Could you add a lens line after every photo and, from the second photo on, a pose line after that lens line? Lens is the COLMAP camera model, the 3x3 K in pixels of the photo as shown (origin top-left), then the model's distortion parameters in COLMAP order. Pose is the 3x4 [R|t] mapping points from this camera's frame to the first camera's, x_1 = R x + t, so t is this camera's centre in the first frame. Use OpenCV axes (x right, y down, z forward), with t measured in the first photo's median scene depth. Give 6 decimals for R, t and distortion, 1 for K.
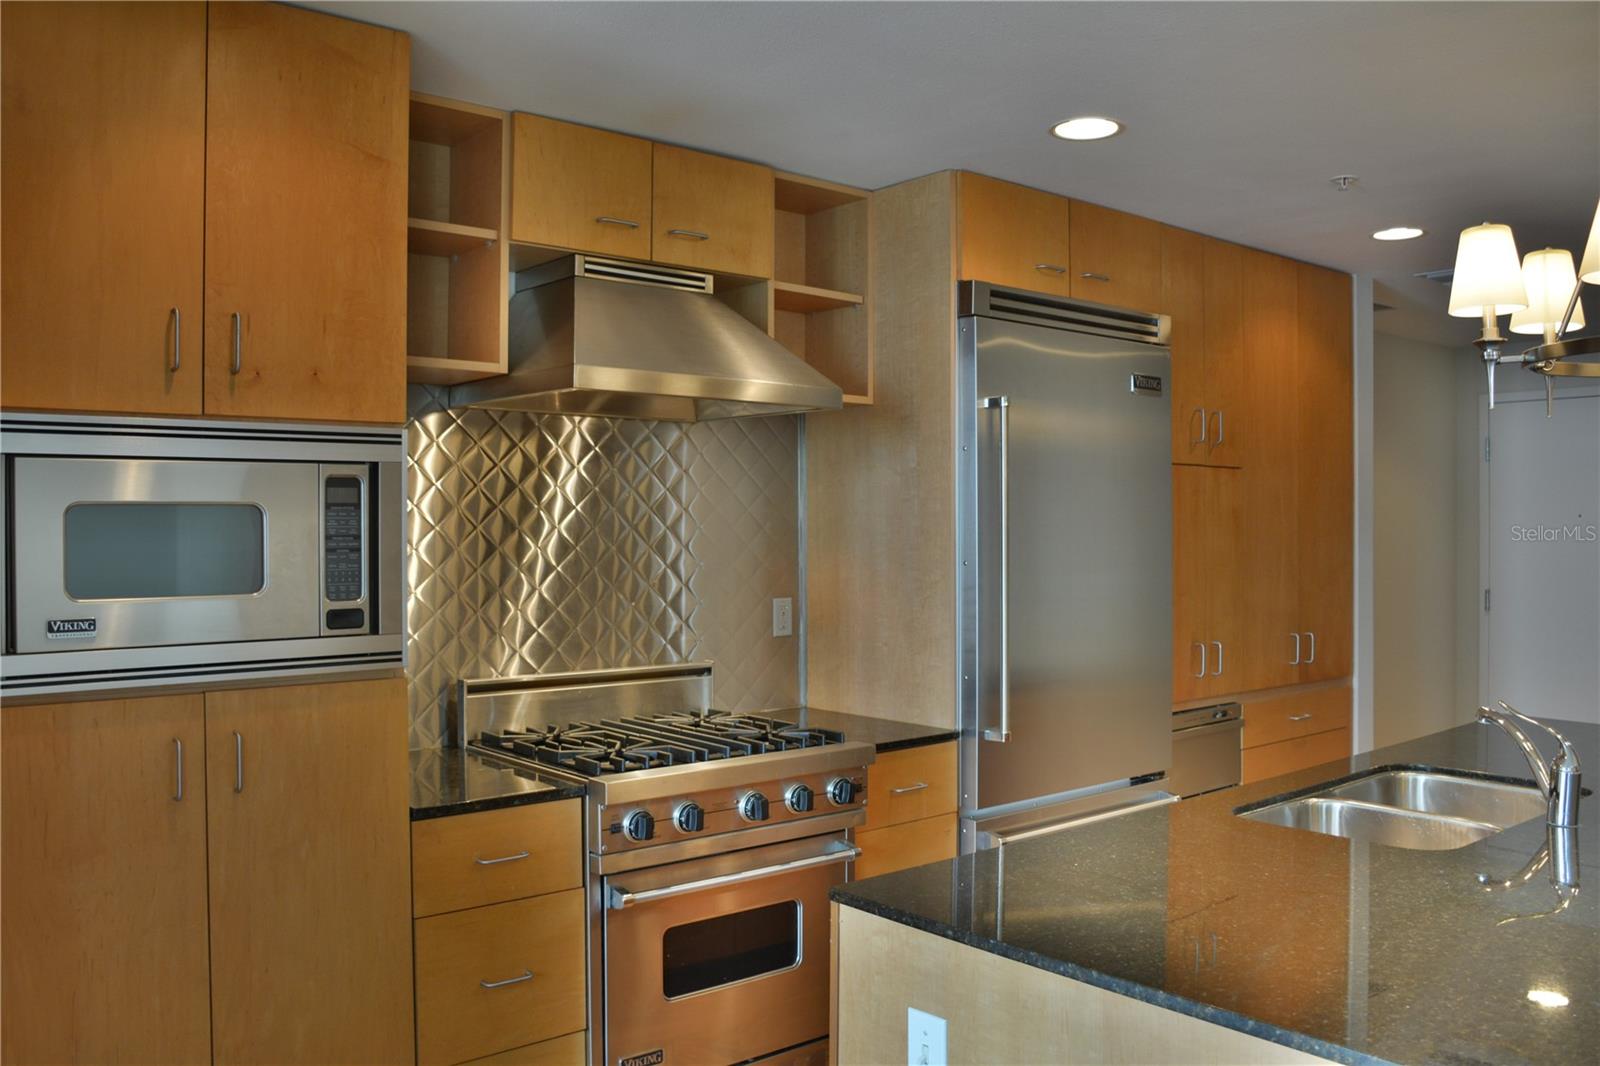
lens RADIAL K [[1280.7, 0, 795.2], [0, 1280.7, 535.2], [0, 0, 1]] dist [-0.155257, 0.122060]
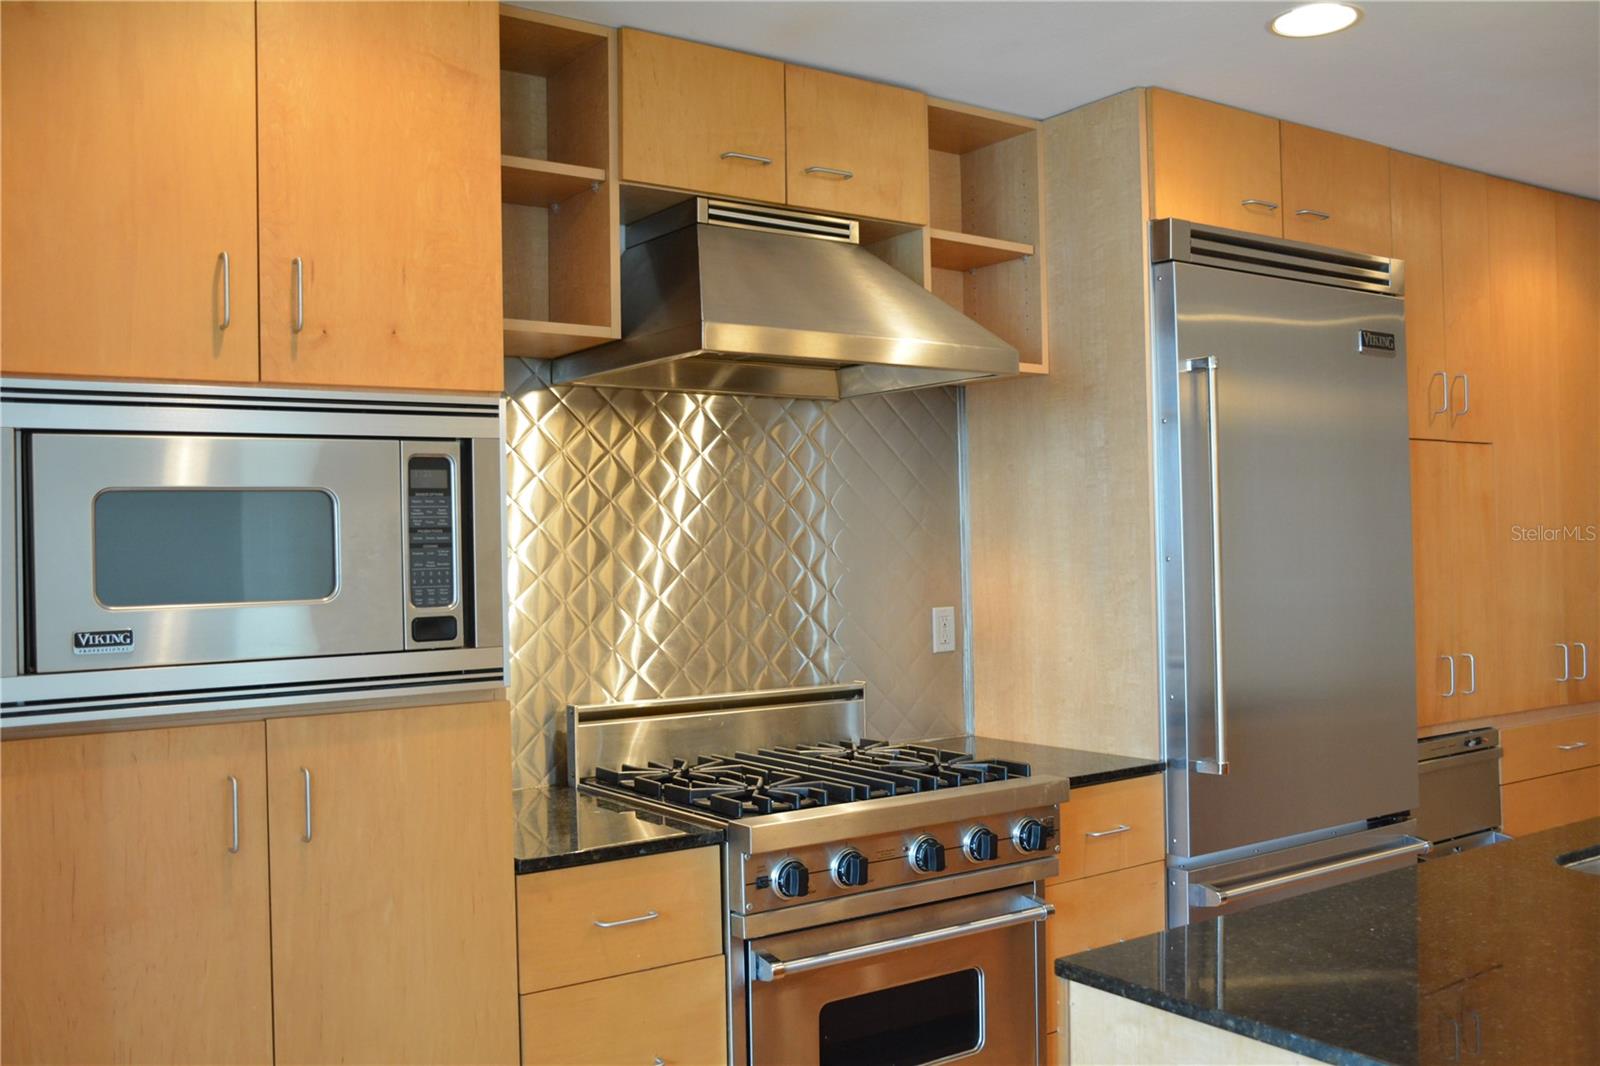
lens RADIAL K [[1406.8, 0, 796.0], [0, 1406.8, 538.5], [0, 0, 1]] dist [-0.124526, 0.154609]
pose [[0.995981, -0.019071, -0.087510, -0.031373], [0.018003, 0.999754, -0.012974, 0.017913], [0.087736, 0.011346, 0.996079, 0.084234]]
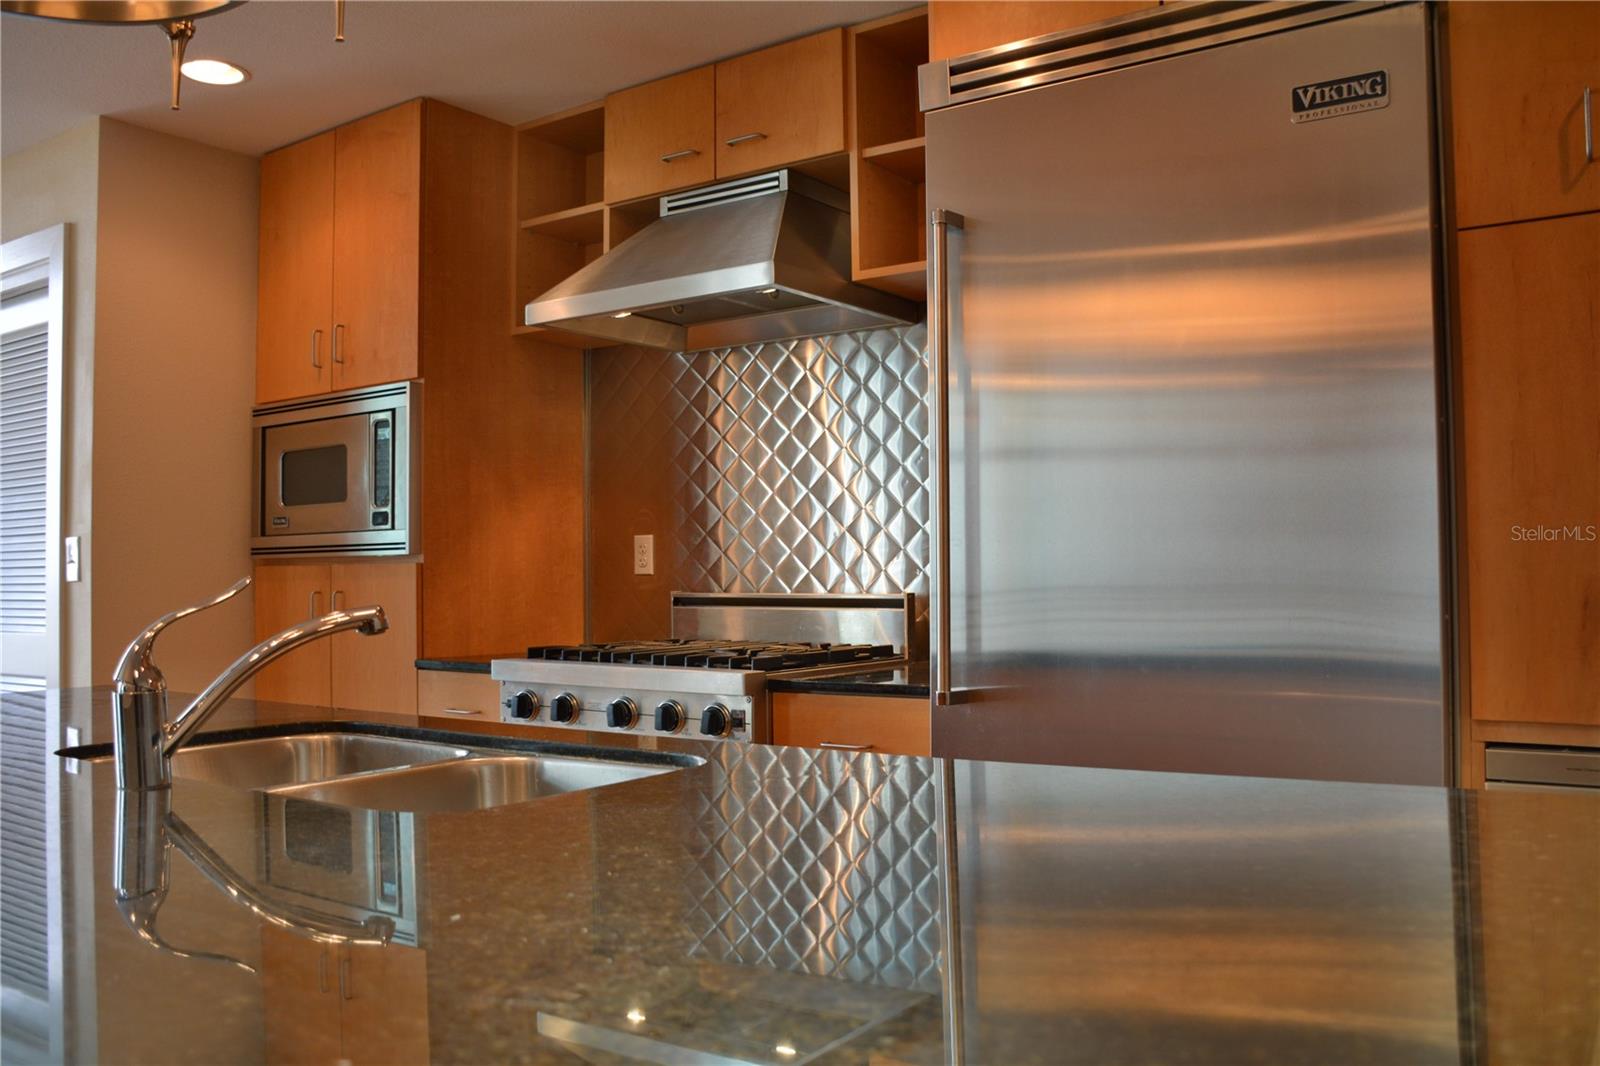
lens RADIAL K [[1329.1, 0, 792.6], [0, 1329.1, 534.4], [0, 0, 1]] dist [-0.159113, 0.174641]
pose [[0.254799, -0.028454, -0.966575, 0.932586], [0.004951, 0.999592, -0.028120, 0.098982], [0.966981, 0.002380, 0.254836, 0.818738]]
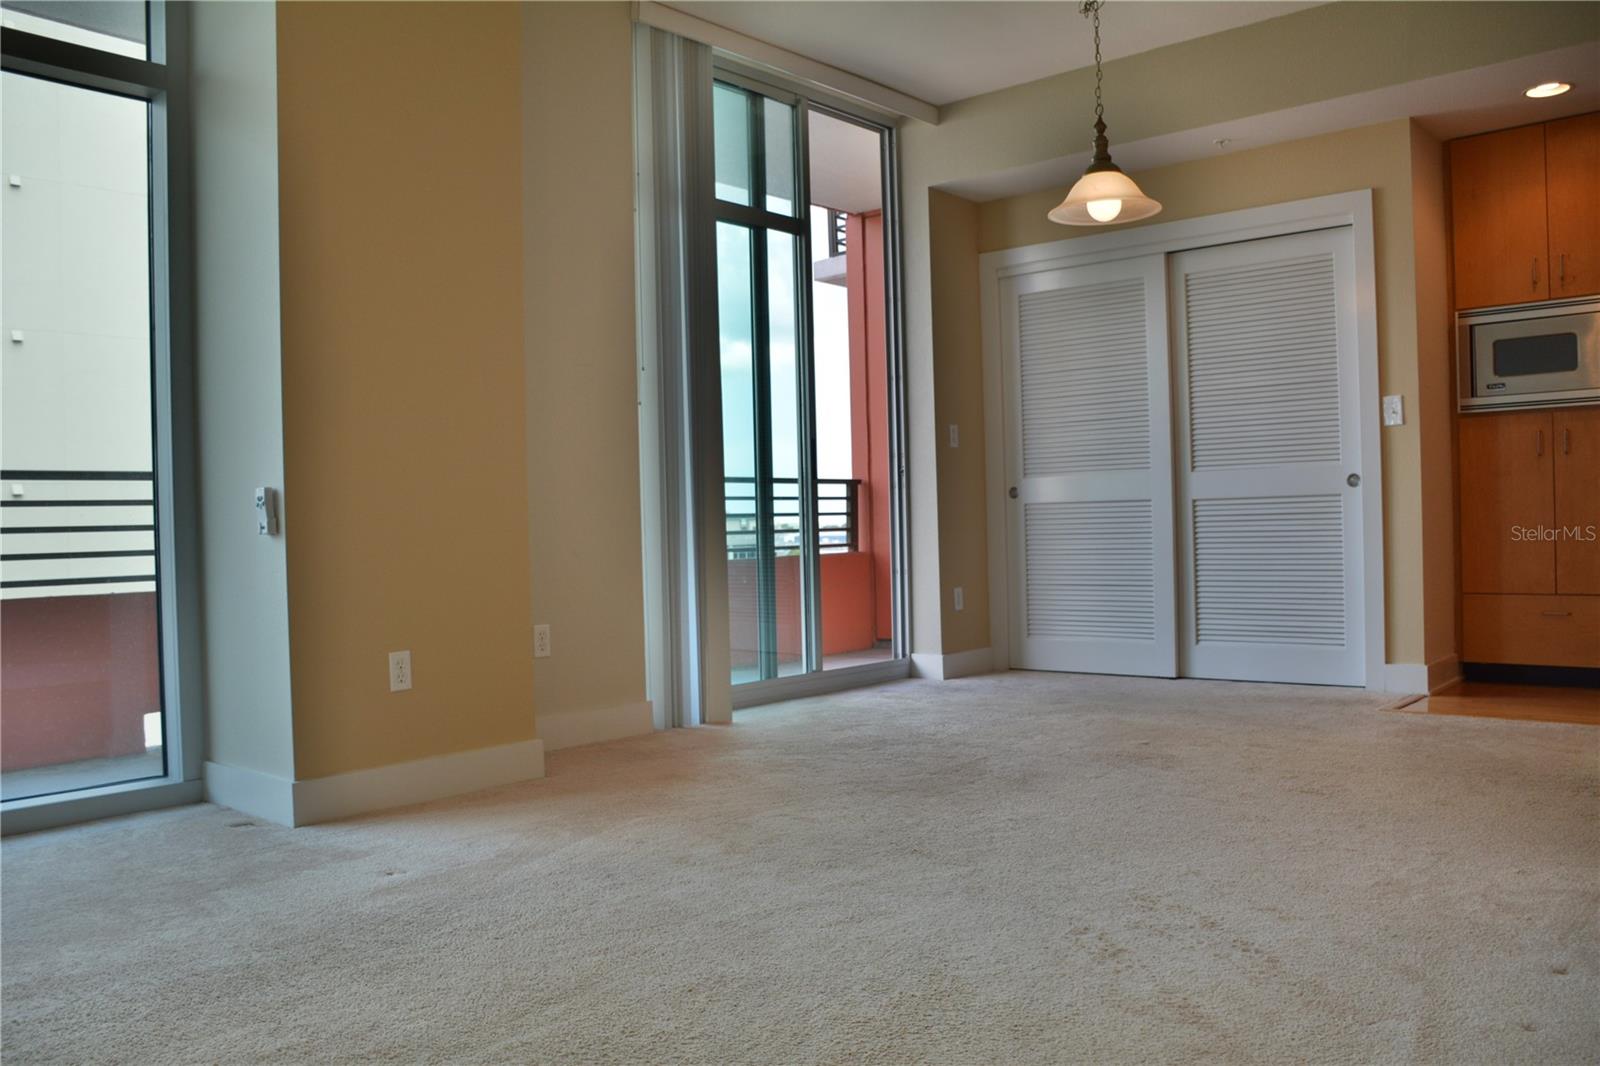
lens RADIAL K [[1329.1, 0, 792.6], [0, 1329.1, 534.4], [0, 0, 1]] dist [-0.159113, 0.174641]
pose [[0.198841, 0.002359, -0.980029, 1.219240], [0.023185, 0.999706, 0.007110, 0.224787], [0.979757, -0.024136, 0.198728, -0.698538]]
